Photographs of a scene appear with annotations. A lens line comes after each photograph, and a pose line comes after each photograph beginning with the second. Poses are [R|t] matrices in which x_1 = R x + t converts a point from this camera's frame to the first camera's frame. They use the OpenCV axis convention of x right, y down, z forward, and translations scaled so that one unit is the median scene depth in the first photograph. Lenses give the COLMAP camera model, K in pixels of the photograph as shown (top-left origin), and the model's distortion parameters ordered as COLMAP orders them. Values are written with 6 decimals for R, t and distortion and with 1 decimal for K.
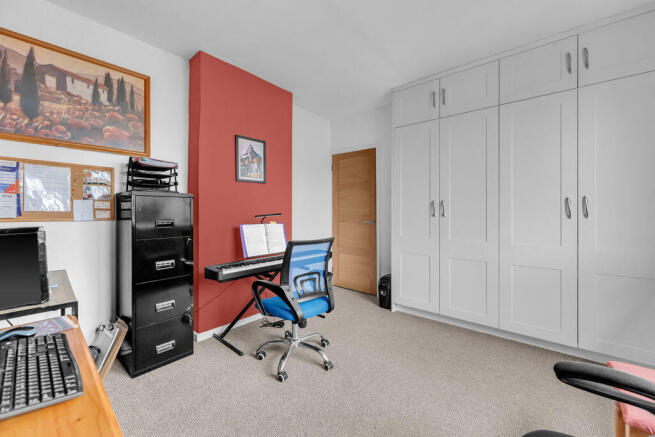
lens RADIAL K [[262.8, 0, 322.1], [0, 262.8, 207.0], [0, 0, 1]] dist [0.000559, -0.000234]
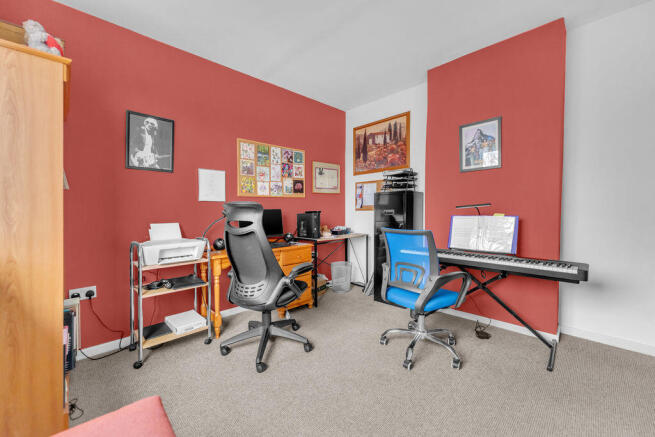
lens RADIAL K [[262.8, 0, 327.8], [0, 262.8, 215.5], [0, 0, 1]] dist [0.000559, -0.000234]
pose [[-0.106354, 0.008461, -0.994292, 0.893935], [0.002577, 0.999963, 0.008234, 0.065677], [0.994325, -0.001687, -0.106372, 0.771749]]
